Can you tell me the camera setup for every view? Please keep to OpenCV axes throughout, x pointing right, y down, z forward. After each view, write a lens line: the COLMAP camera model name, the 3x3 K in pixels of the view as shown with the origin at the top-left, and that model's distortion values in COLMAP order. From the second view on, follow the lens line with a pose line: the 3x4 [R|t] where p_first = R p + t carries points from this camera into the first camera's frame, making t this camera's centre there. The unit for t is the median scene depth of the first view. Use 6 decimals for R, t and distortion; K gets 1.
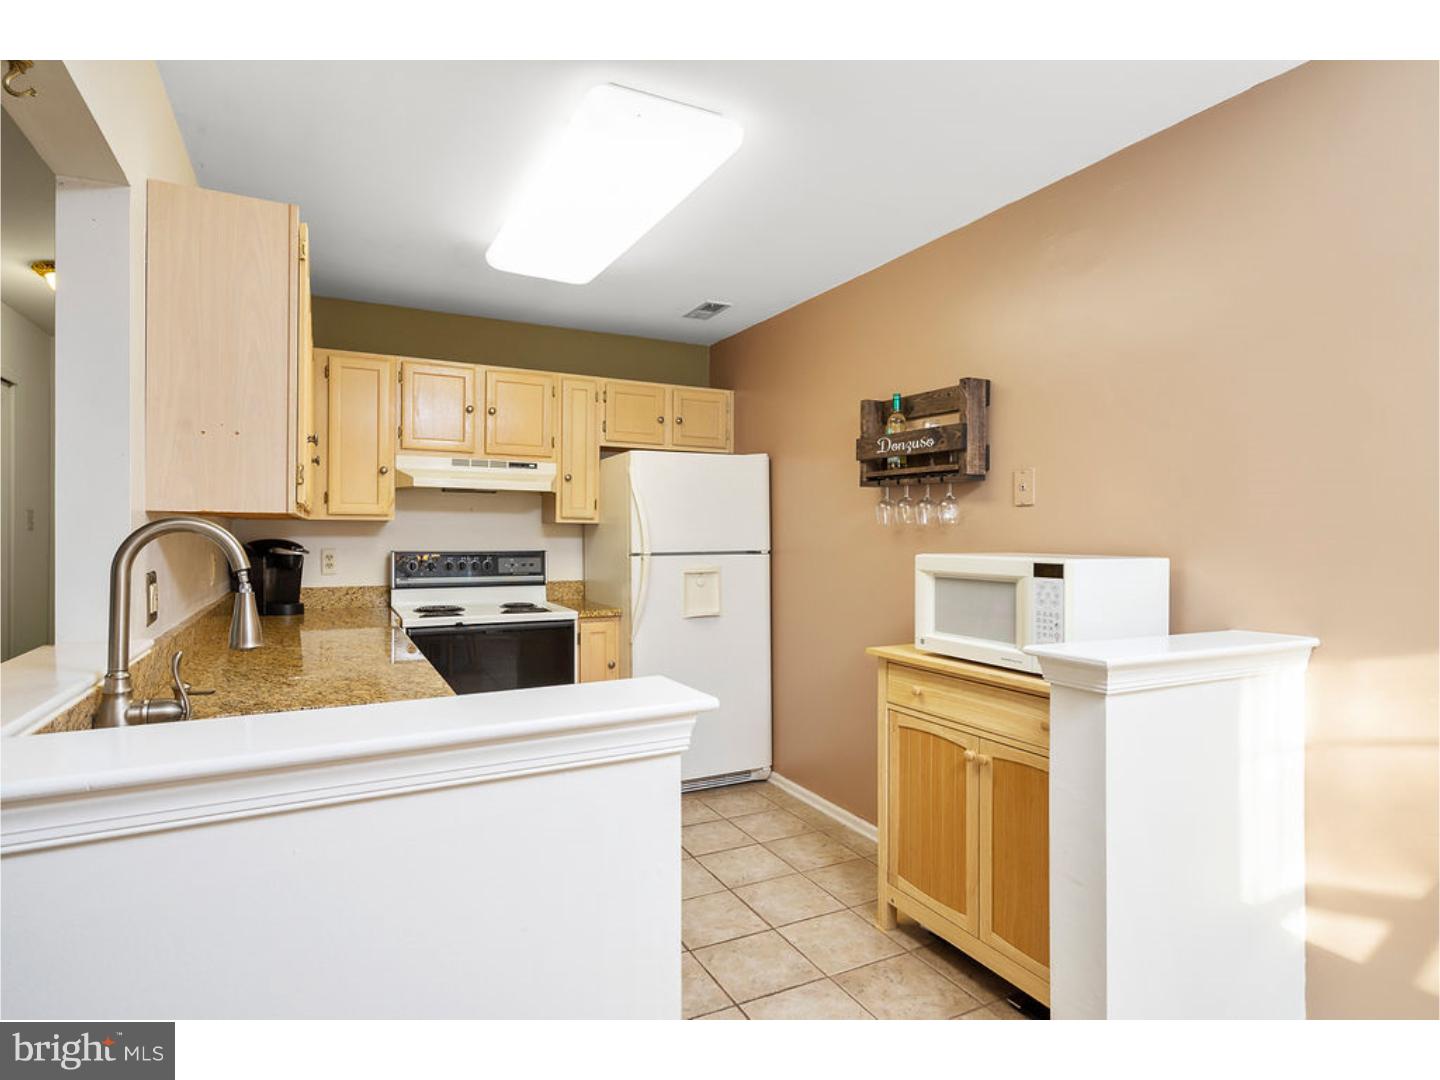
lens RADIAL K [[773.6, 0, 705.6], [0, 773.6, 535.9], [0, 0, 1]] dist [0.001075, 0.000104]
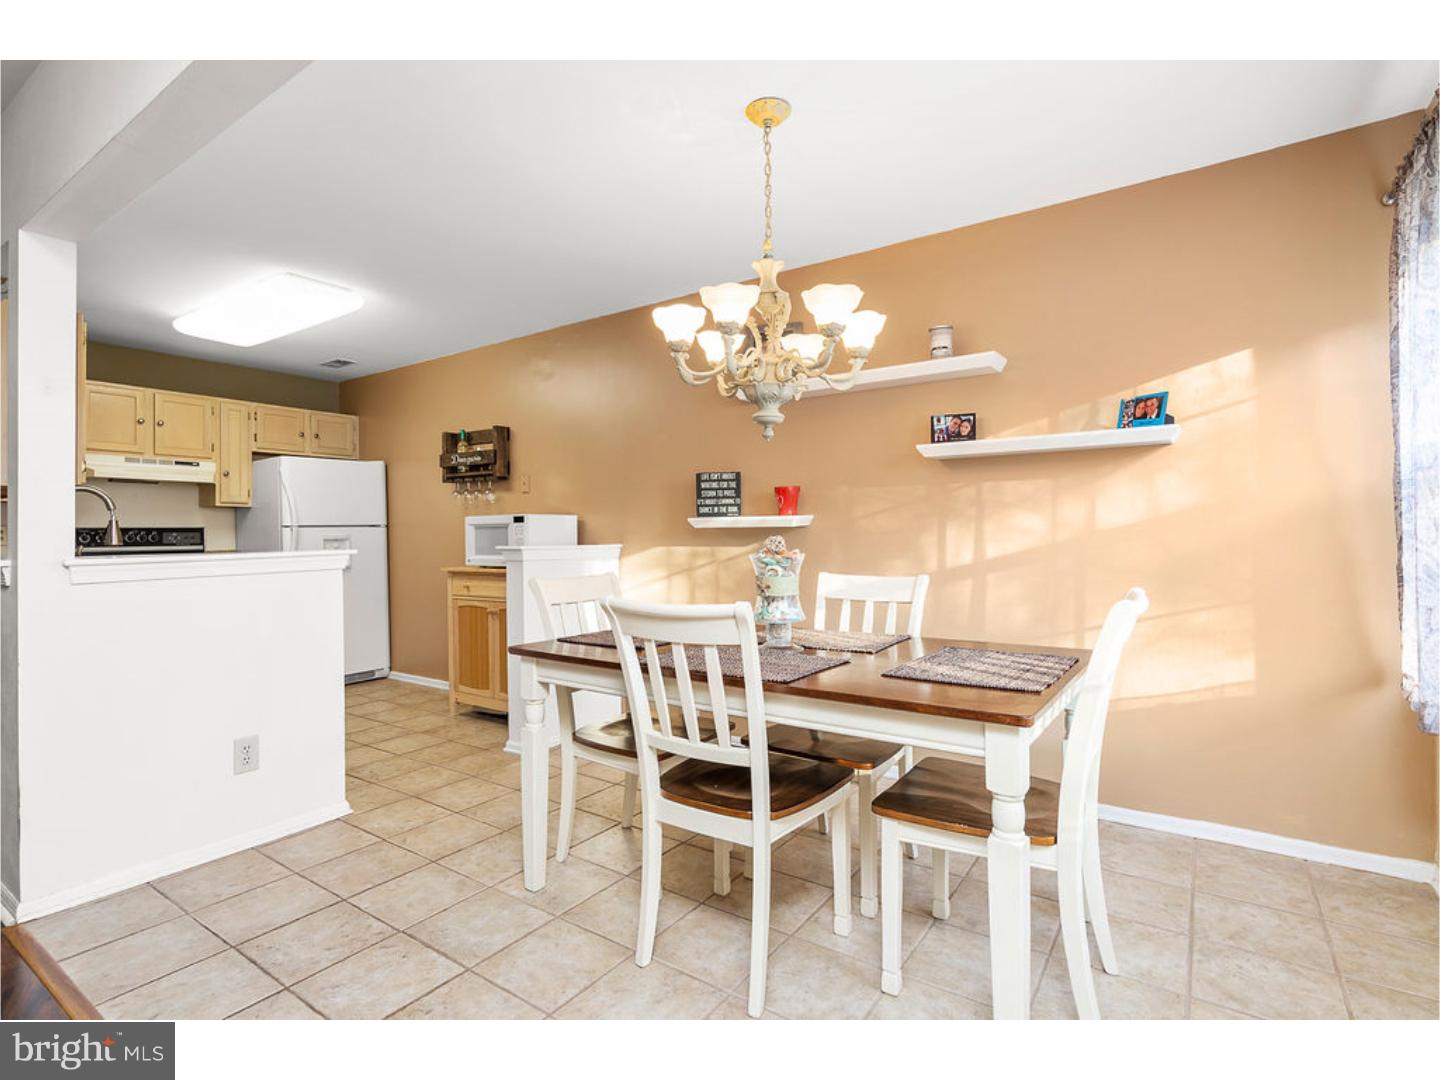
lens RADIAL K [[708.4, 0, 714.0], [0, 708.4, 525.9], [0, 0, 1]] dist [-0.001269, 0.000206]
pose [[0.875320, -0.012394, 0.483386, -0.028579], [0.018764, 0.999789, -0.008344, 0.049316], [-0.483180, 0.016374, 0.875368, -0.576747]]
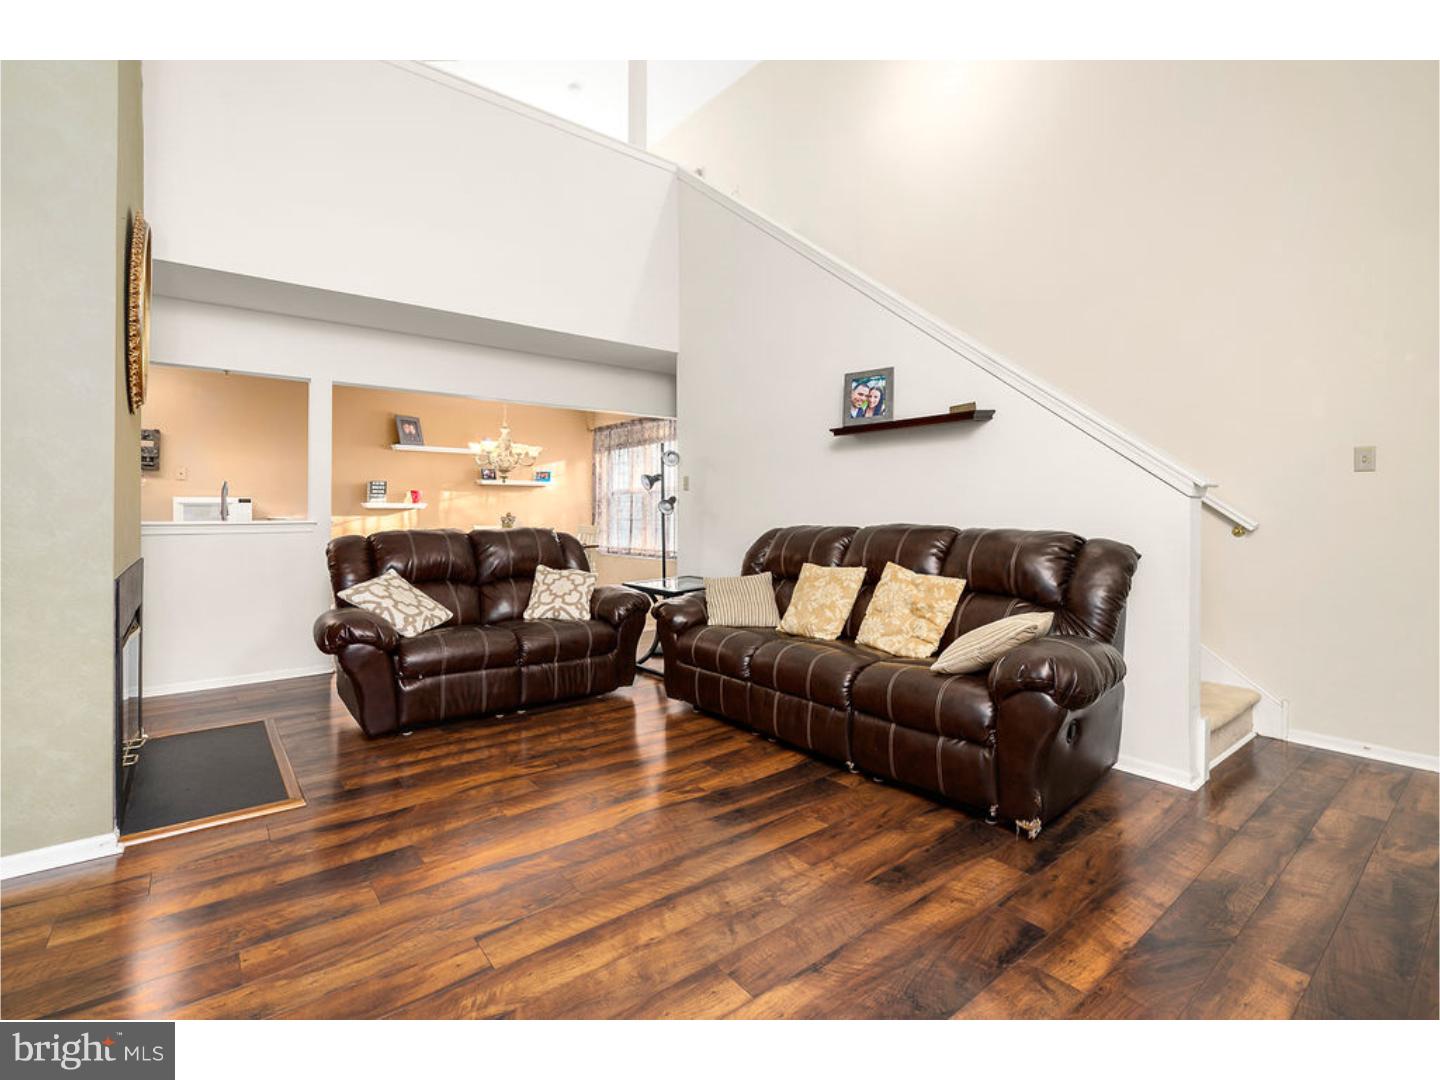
lens RADIAL K [[659.5, 0, 714.8], [0, 659.5, 509.0], [0, 0, 1]] dist [0.000334, -0.000081]
pose [[-0.210117, -0.007114, 0.977650, -1.623607], [0.000289, 0.999973, 0.007339, 0.032976], [-0.977676, 0.001825, -0.210109, -0.263751]]
